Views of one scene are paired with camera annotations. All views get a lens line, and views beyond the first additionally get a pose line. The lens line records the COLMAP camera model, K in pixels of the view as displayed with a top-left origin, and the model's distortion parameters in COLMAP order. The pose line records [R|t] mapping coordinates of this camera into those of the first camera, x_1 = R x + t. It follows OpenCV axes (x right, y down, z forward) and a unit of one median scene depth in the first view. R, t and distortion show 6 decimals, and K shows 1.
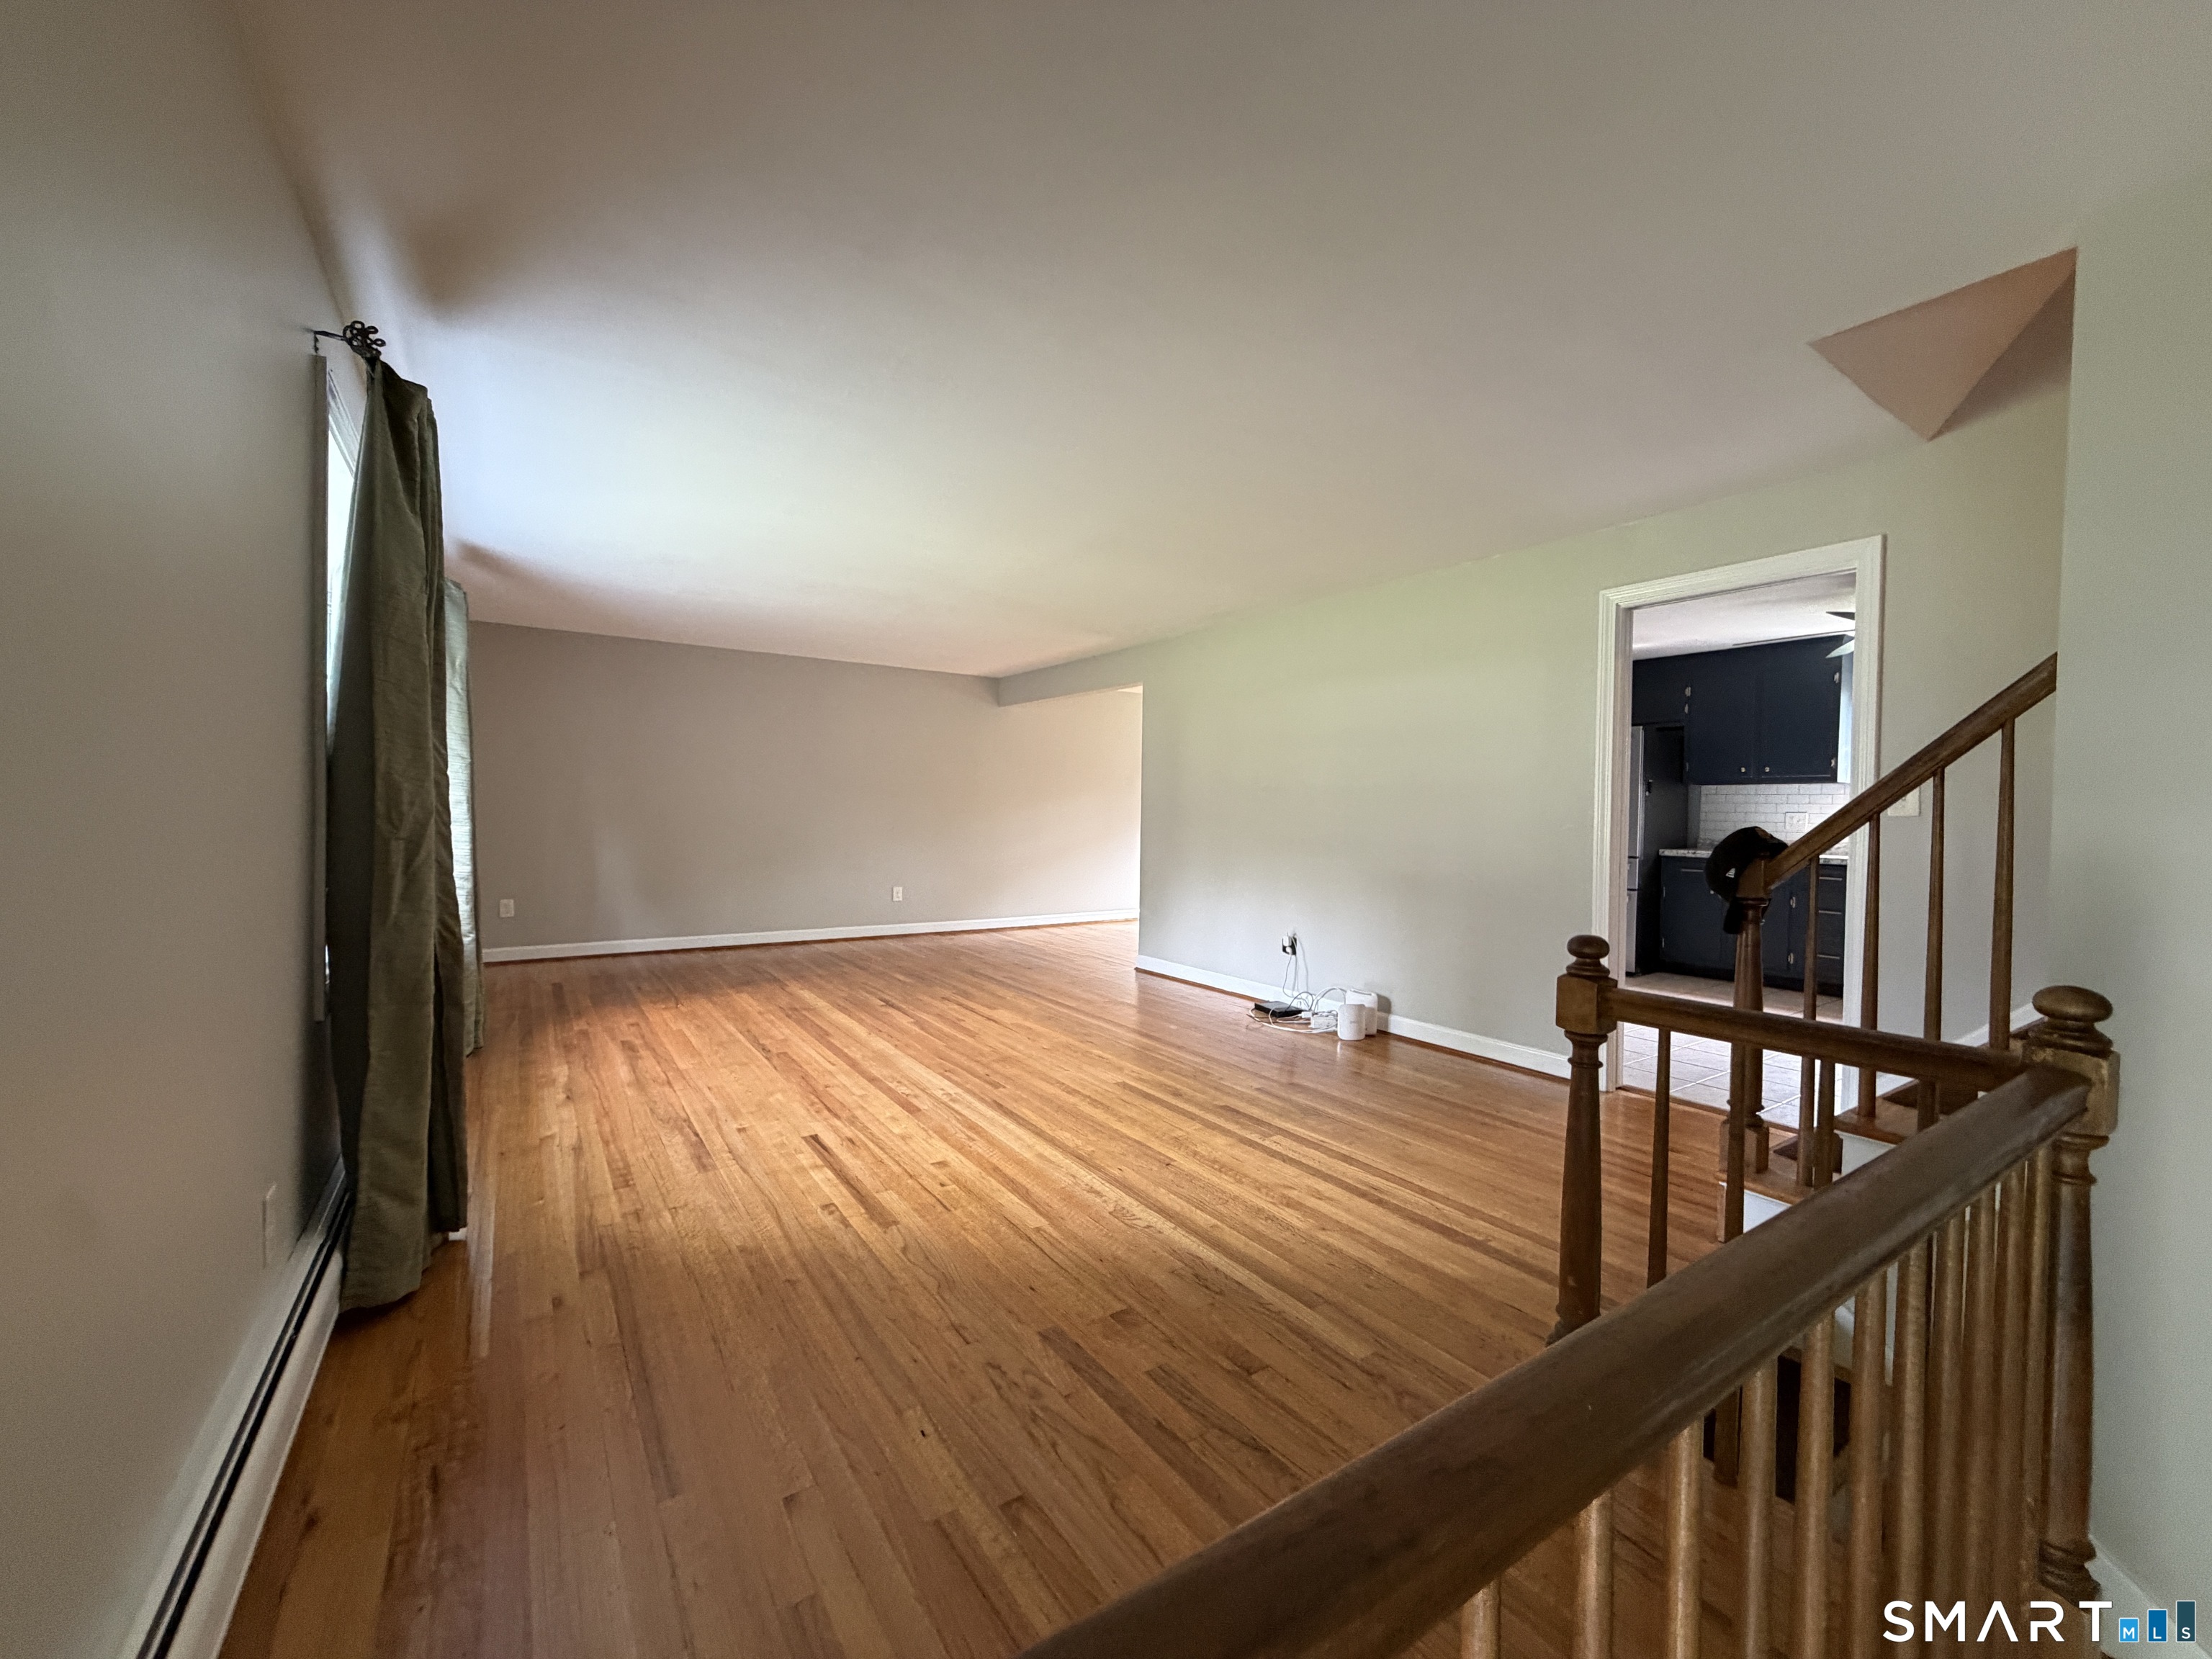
lens RADIAL K [[879.6, 0, 1102.6], [0, 879.6, 832.3], [0, 0, 1]] dist [-0.002420, 0.000059]
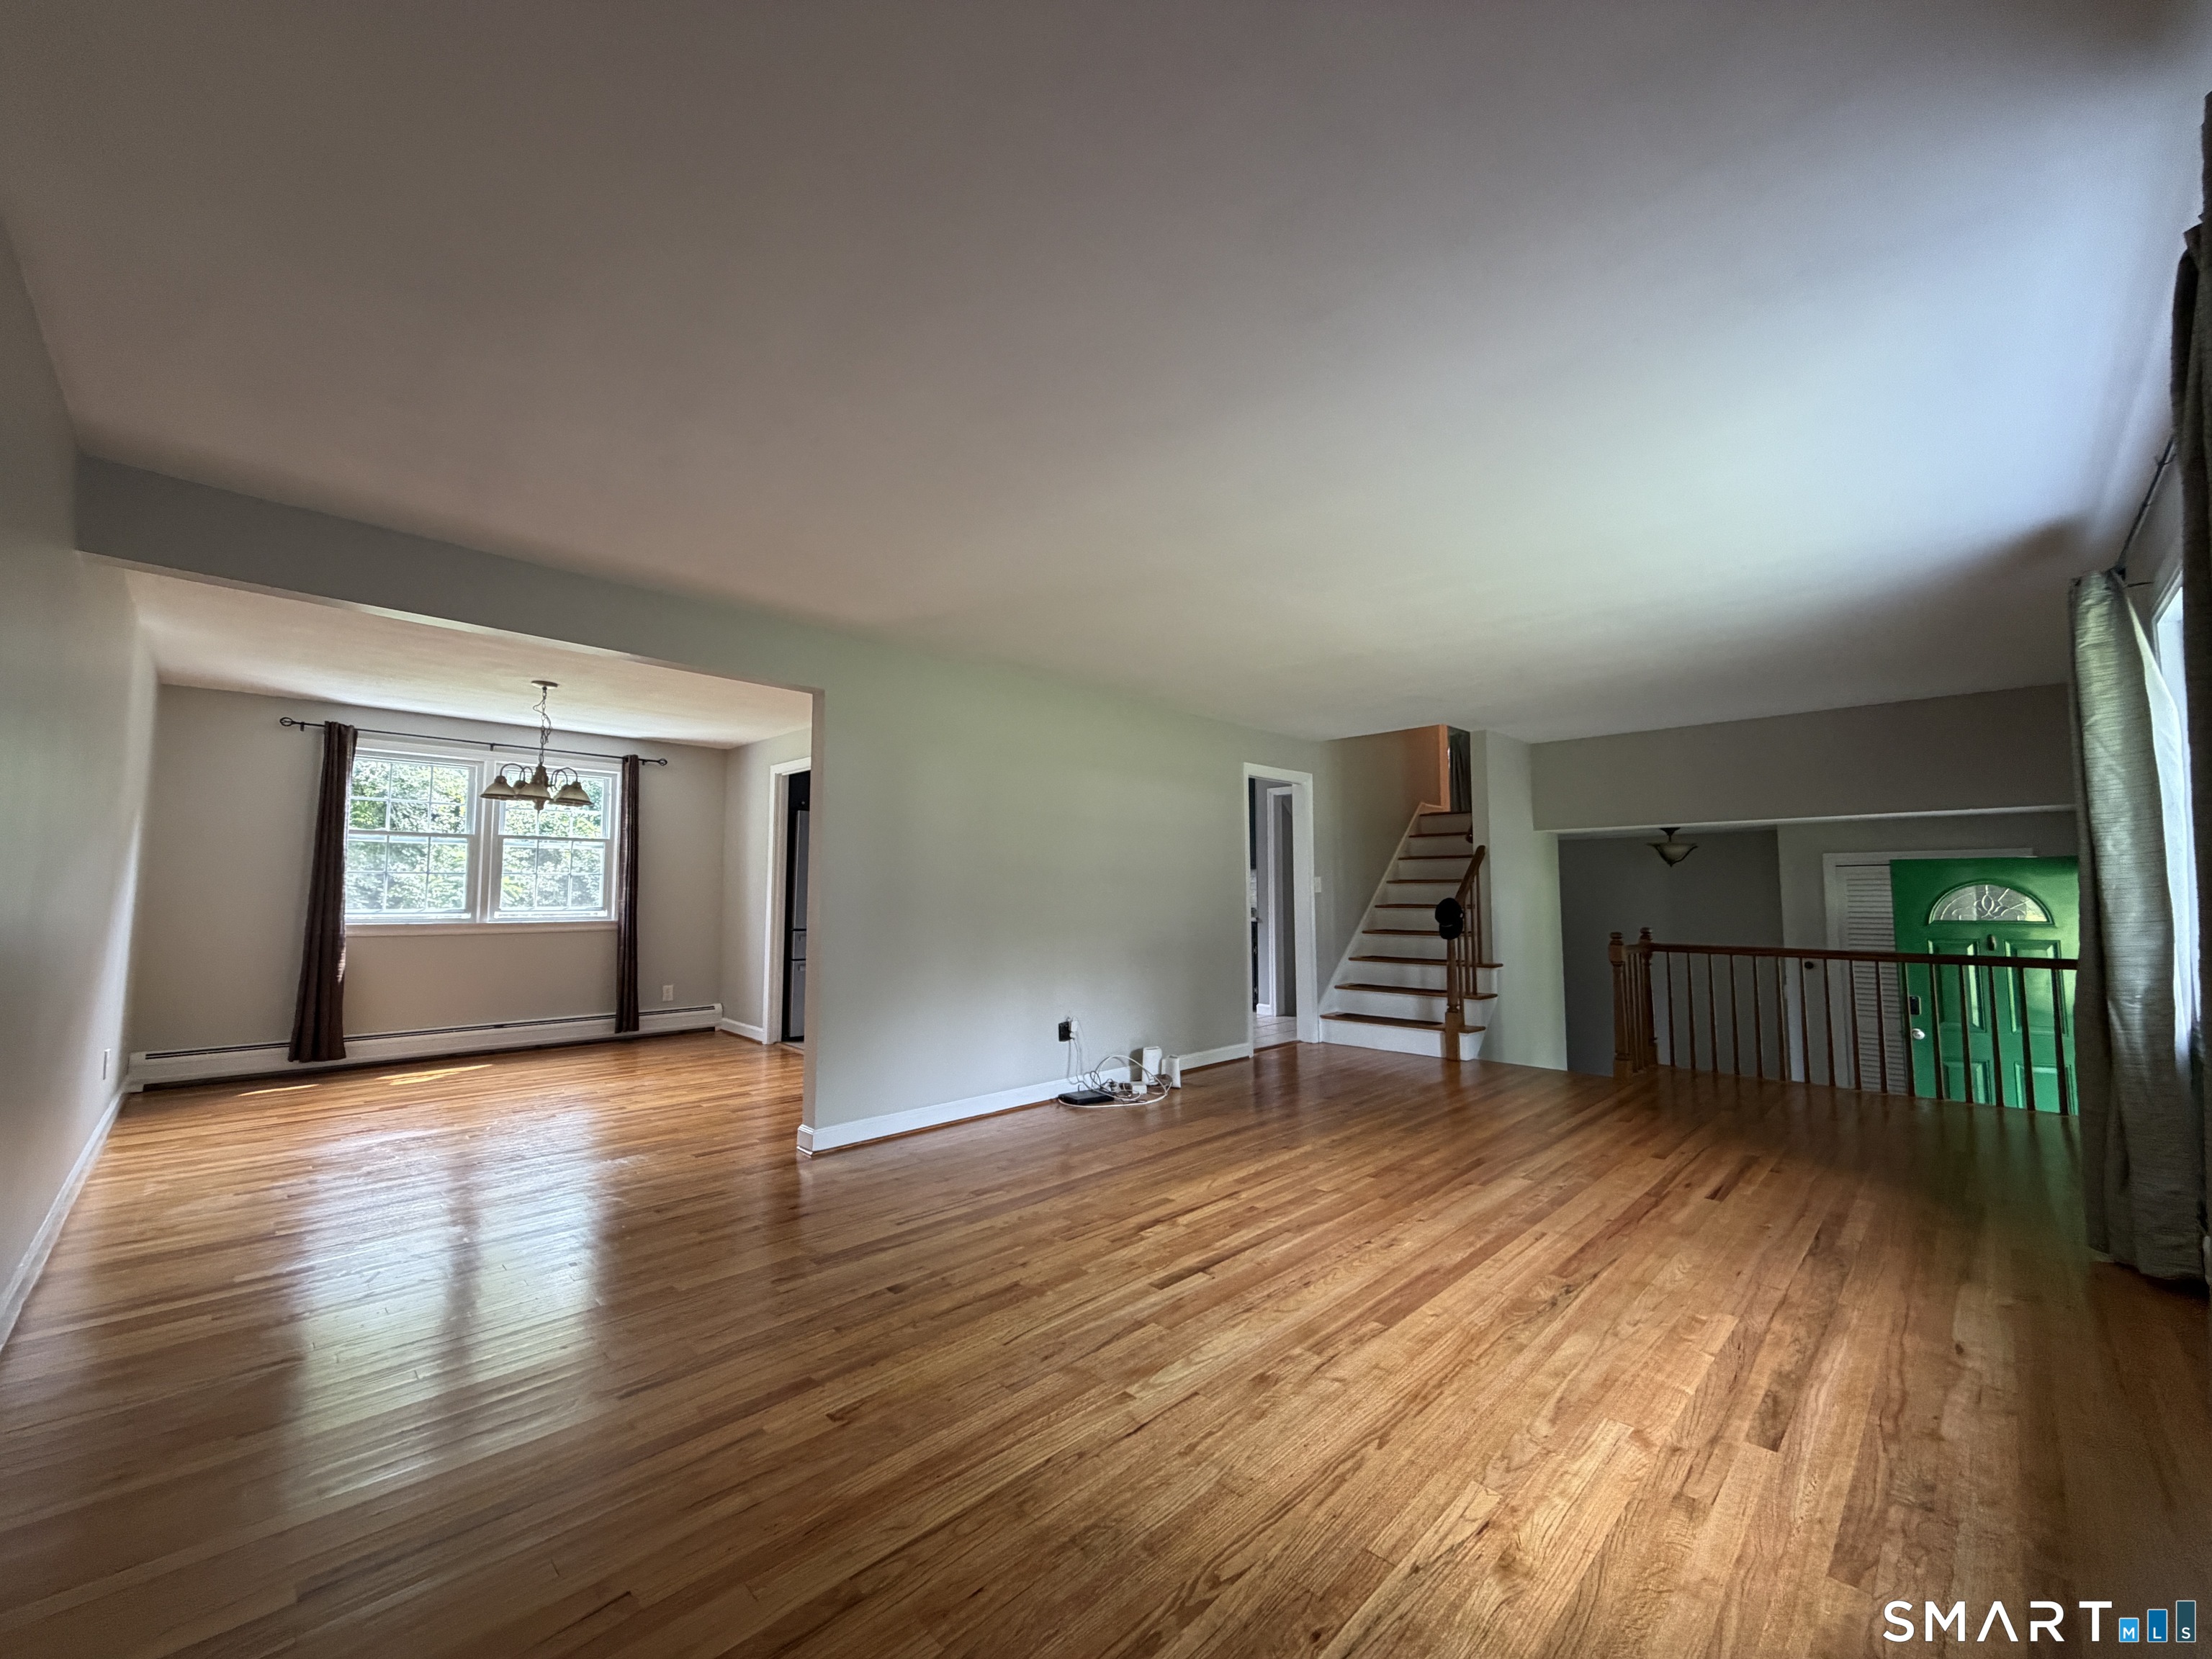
lens RADIAL K [[879.6, 0, 1102.0], [0, 879.6, 831.6], [0, 0, 1]] dist [-0.002420, 0.000059]
pose [[-0.196546, 0.058904, 0.978724, -1.179000], [0.013560, 0.998262, -0.057357, -0.052038], [-0.980401, 0.001998, -0.197003, 1.809884]]
